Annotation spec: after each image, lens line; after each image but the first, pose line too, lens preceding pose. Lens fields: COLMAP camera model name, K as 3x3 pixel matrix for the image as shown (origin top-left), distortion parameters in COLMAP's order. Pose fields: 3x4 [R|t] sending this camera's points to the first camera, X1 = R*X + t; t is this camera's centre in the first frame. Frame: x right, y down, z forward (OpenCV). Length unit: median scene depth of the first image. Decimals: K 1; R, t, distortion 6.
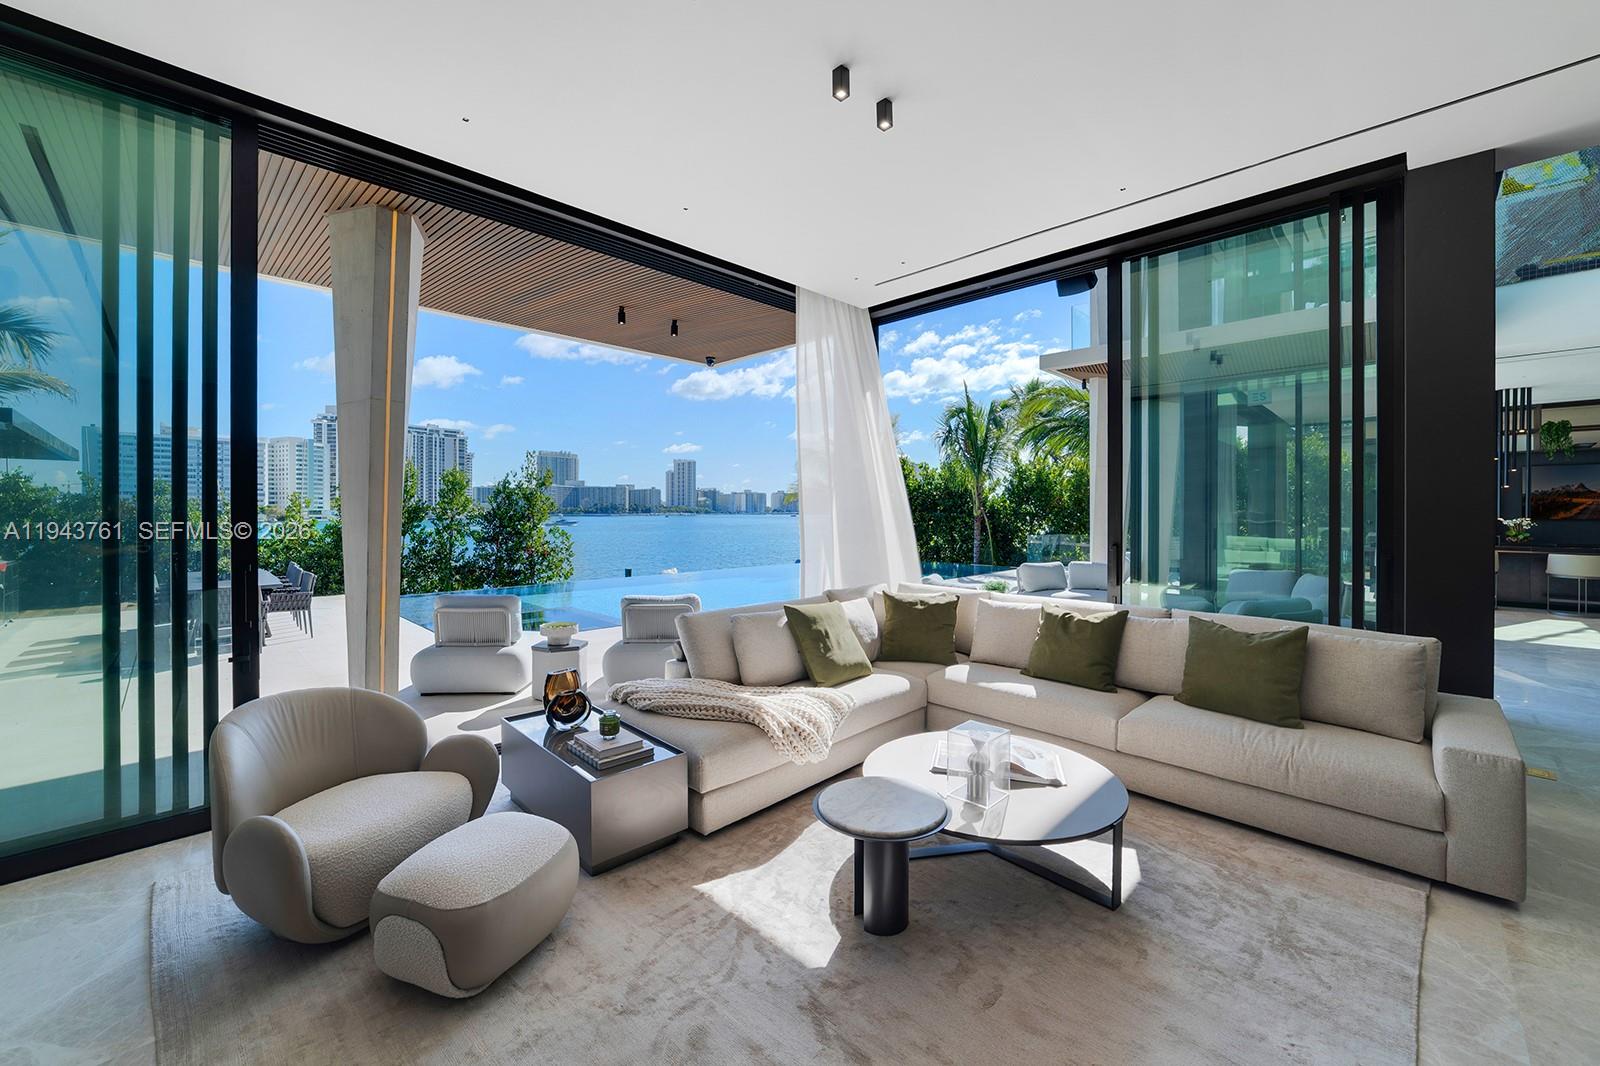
lens RADIAL K [[647.5, 0, 809.8], [0, 647.5, 516.7], [0, 0, 1]] dist [0.013077, 0.000009]
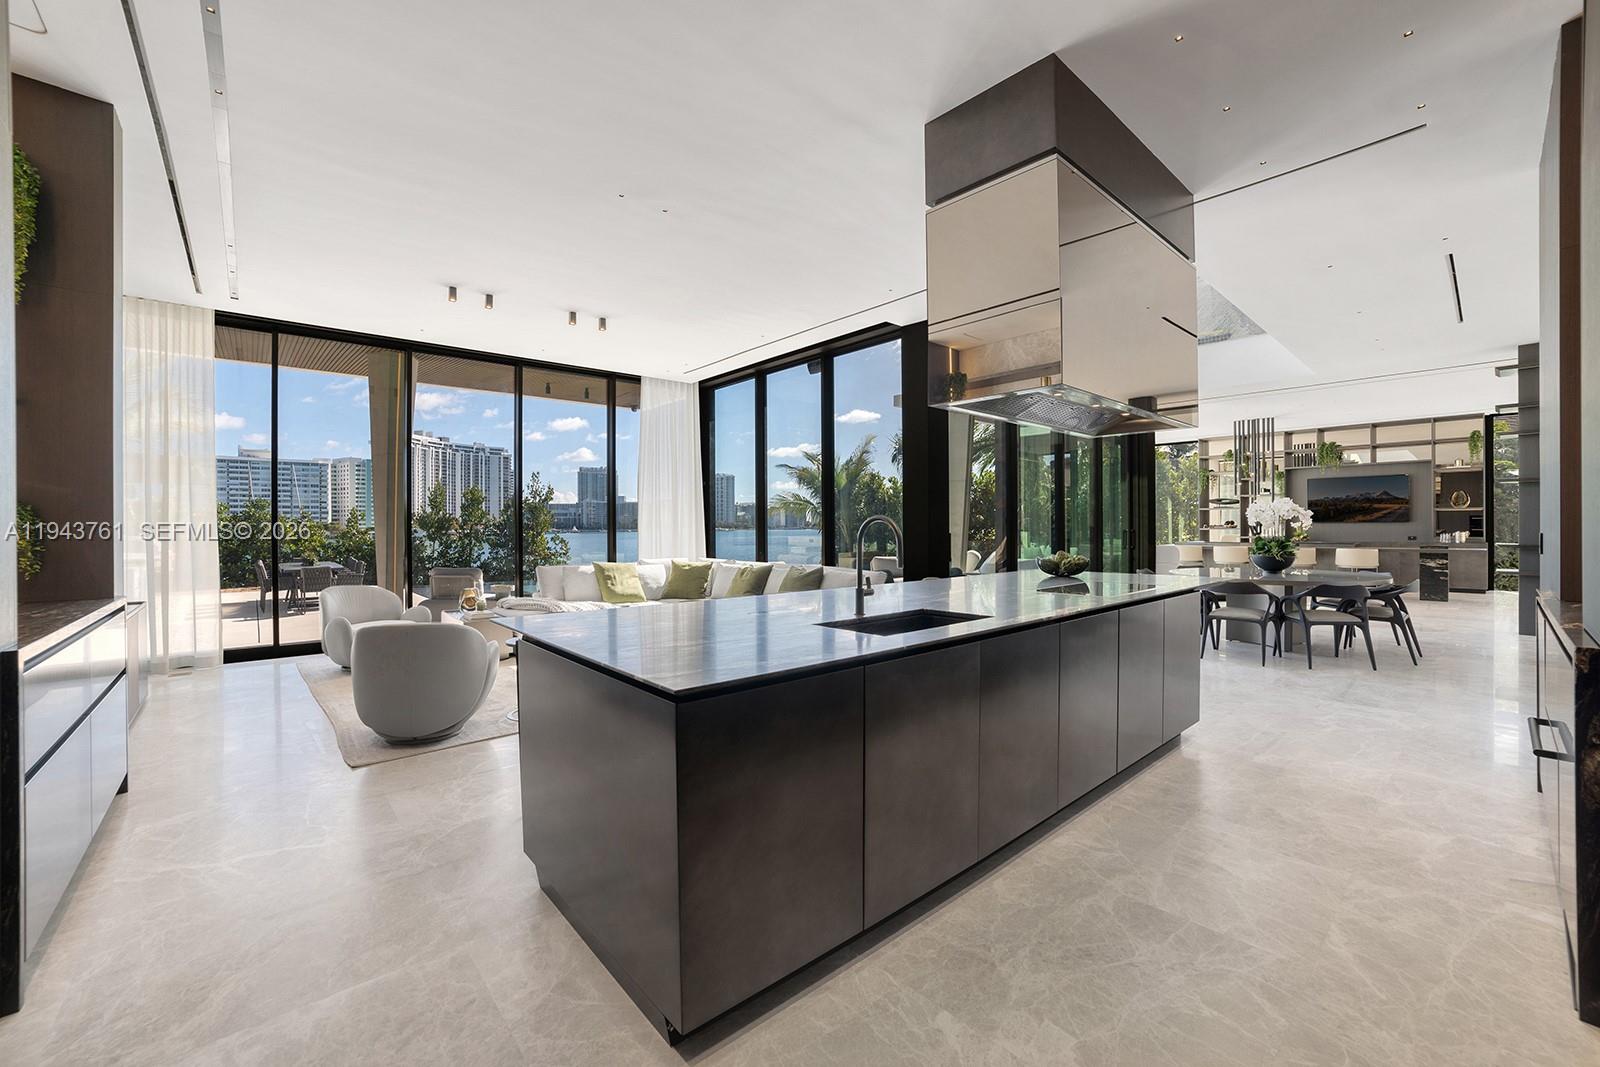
lens RADIAL K [[666.6, 0, 796.9], [0, 666.6, 532.9], [0, 0, 1]] dist [-0.006932, 0.000105]
pose [[0.996715, -0.004421, -0.080863, 0.169148], [0.004589, 0.999988, 0.001889, 0.013166], [0.080853, -0.002253, 0.996723, -0.209459]]
